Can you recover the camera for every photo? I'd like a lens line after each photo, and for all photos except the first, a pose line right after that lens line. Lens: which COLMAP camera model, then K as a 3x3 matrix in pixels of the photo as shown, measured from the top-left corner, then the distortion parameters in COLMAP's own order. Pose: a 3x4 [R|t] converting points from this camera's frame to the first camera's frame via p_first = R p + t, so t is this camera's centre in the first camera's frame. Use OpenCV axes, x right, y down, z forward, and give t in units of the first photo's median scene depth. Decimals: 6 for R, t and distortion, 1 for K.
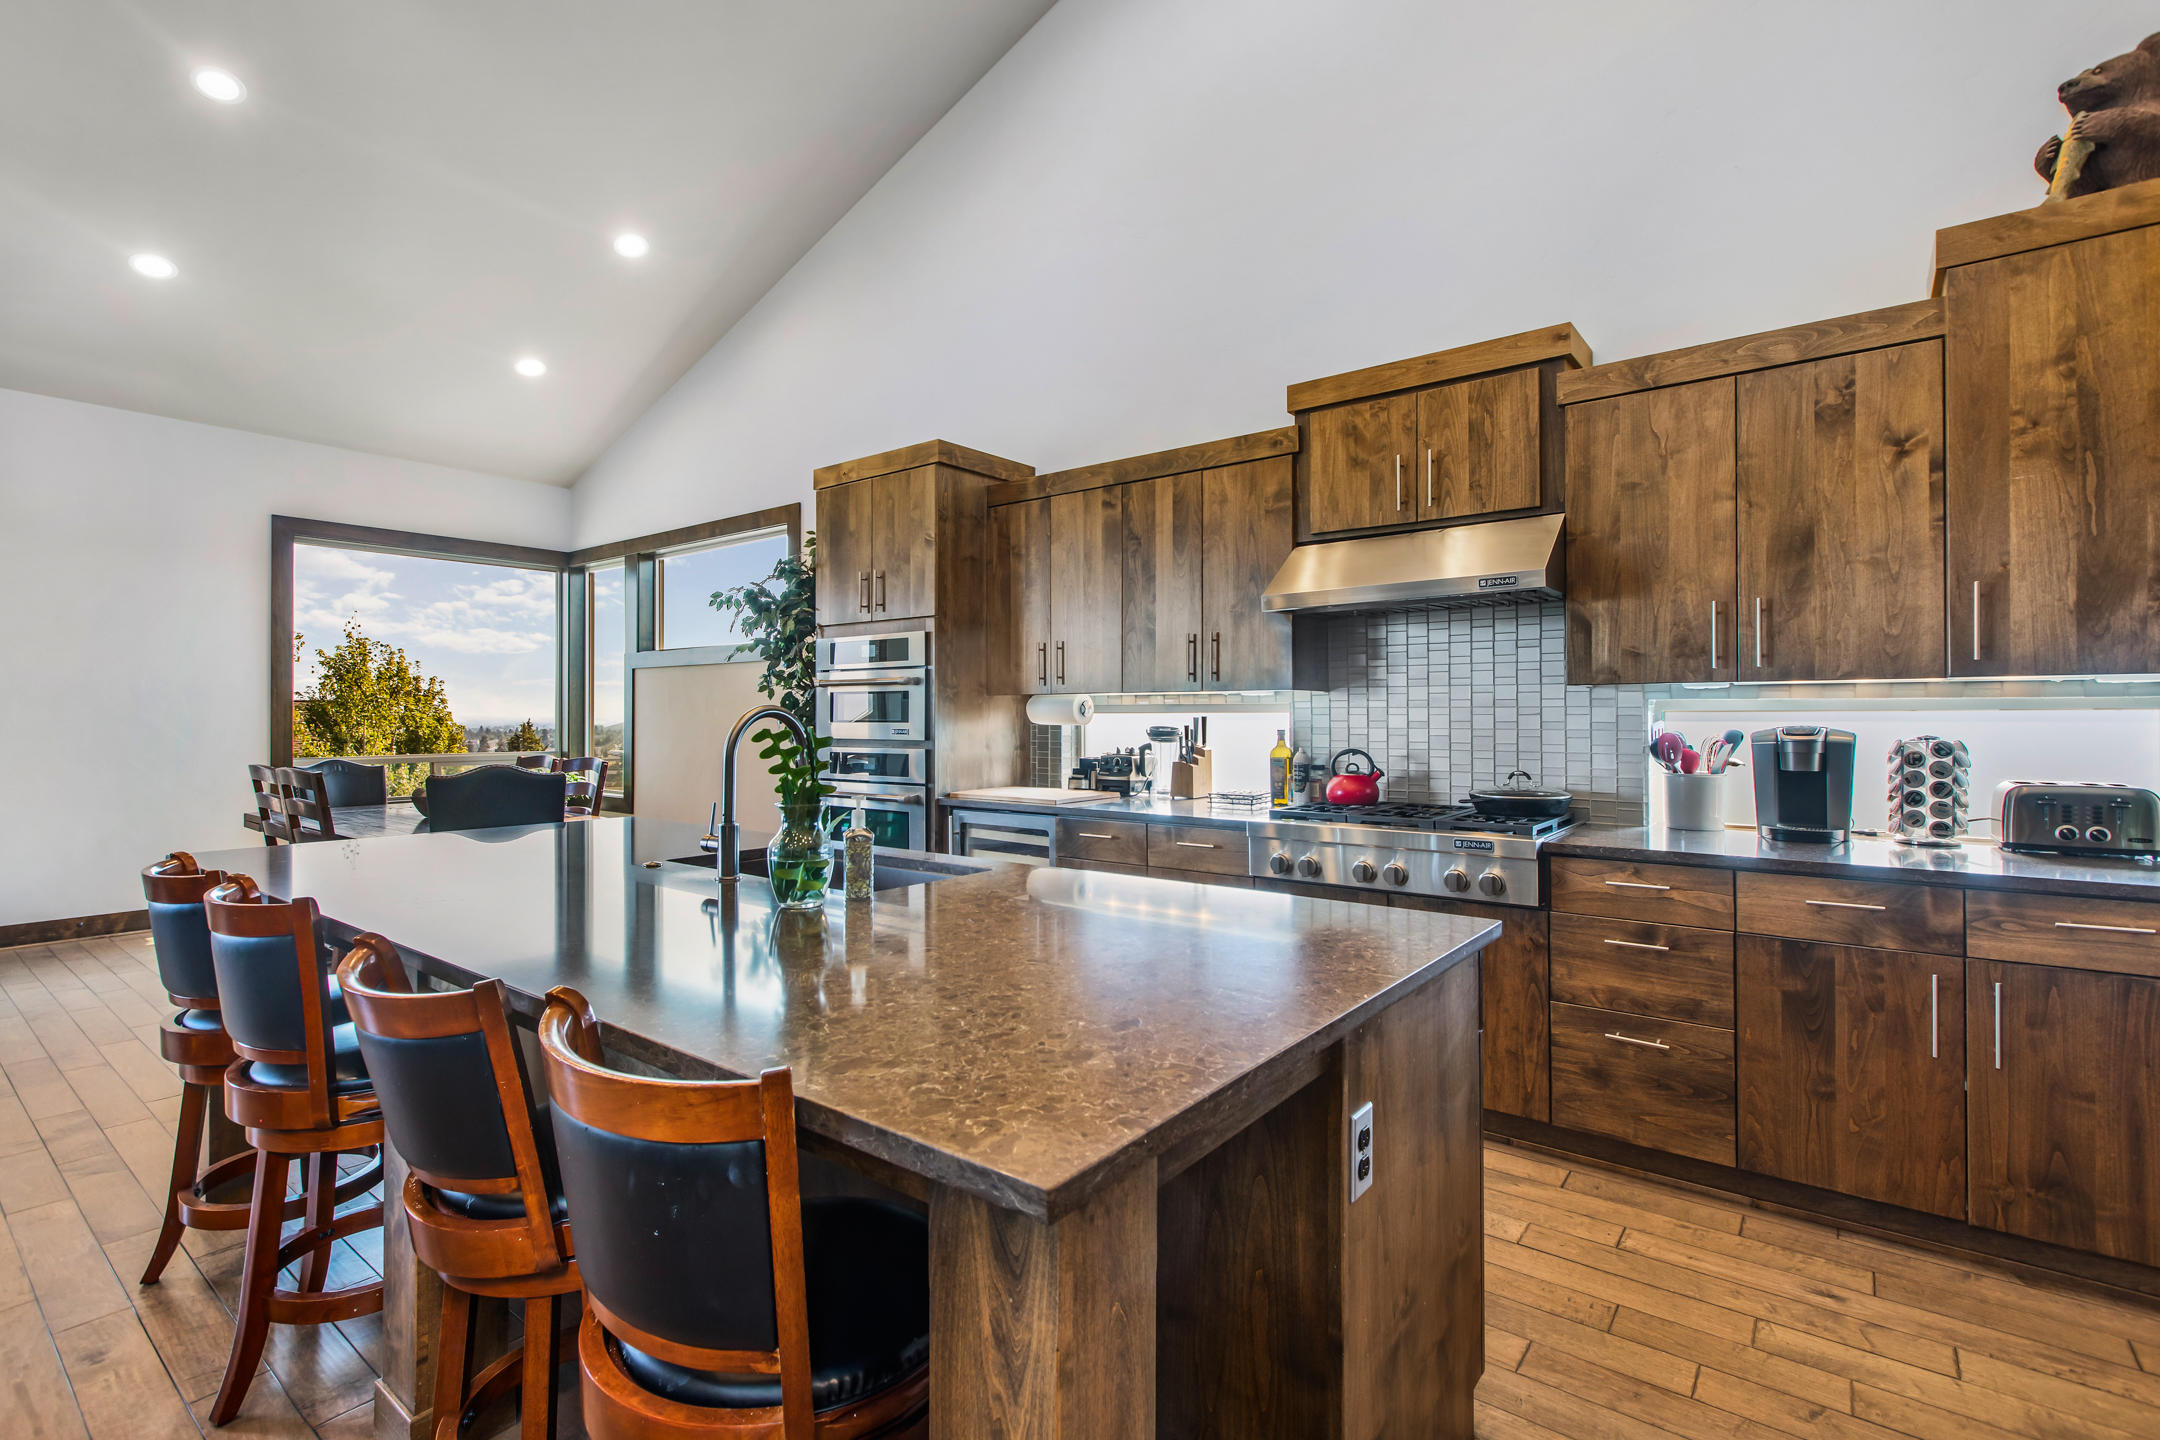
lens RADIAL K [[984.5, 0, 1035.4], [0, 984.5, 704.5], [0, 0, 1]] dist [0.008822, 0.000569]
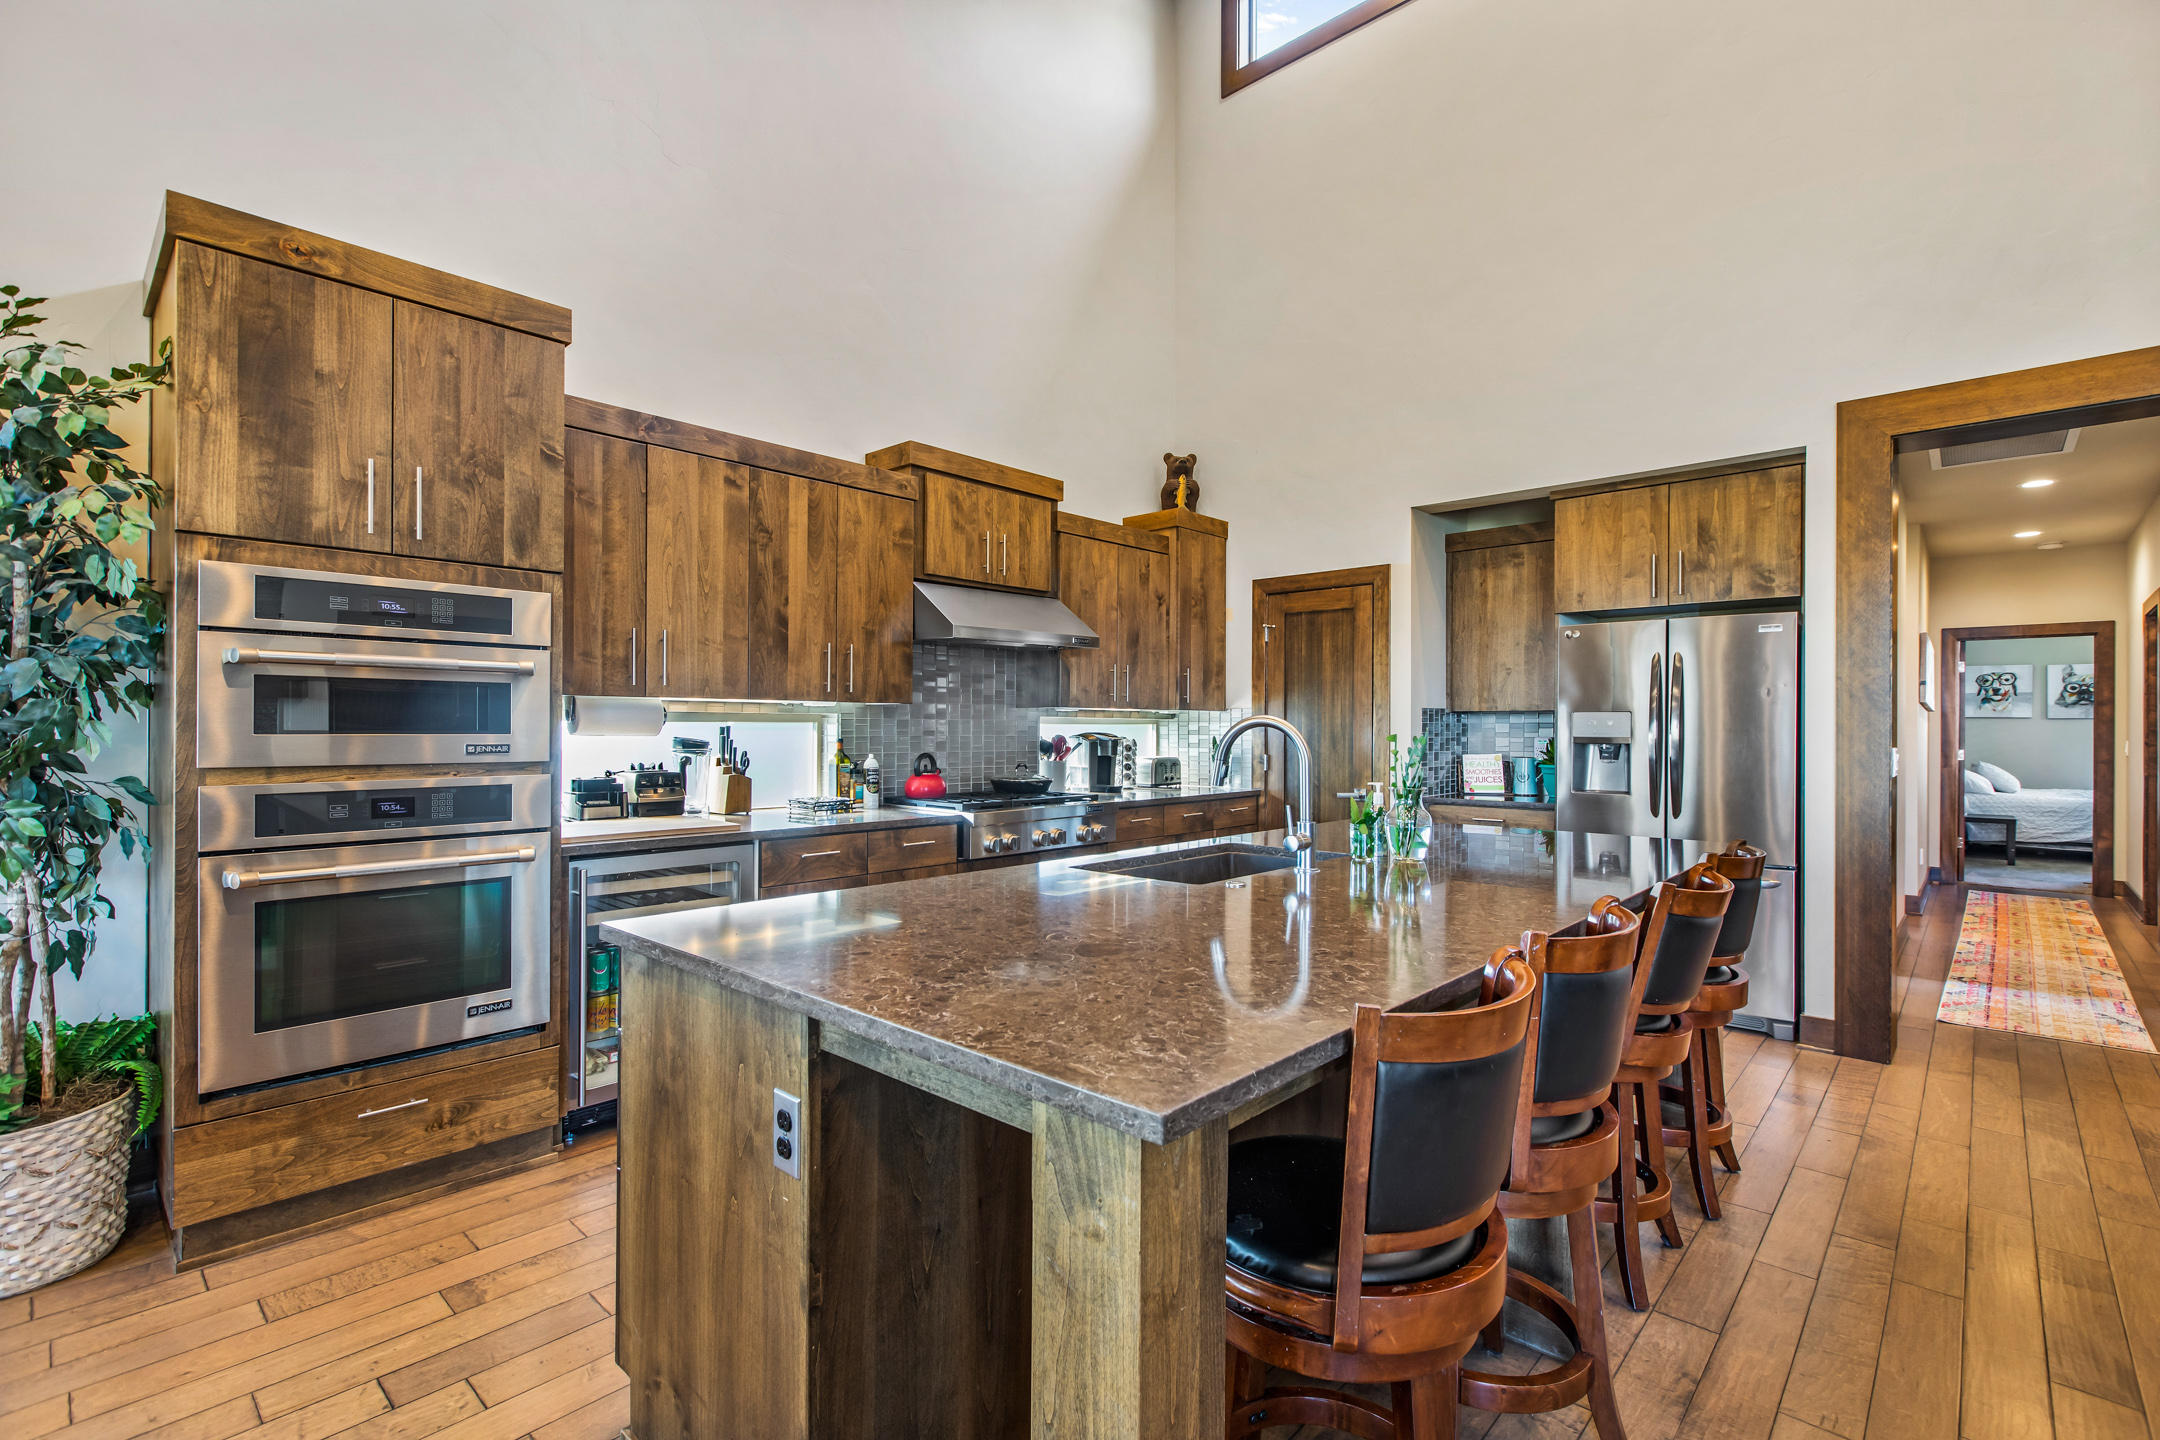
lens RADIAL K [[980.8, 0, 1091.9], [0, 980.8, 733.3], [0, 0, 1]] dist [0.002594, 0.000268]
pose [[0.058243, -0.004949, 0.998290, -0.784254], [-0.012261, 0.999909, 0.005672, 0.009942], [-0.998227, -0.012570, 0.058177, 0.637409]]
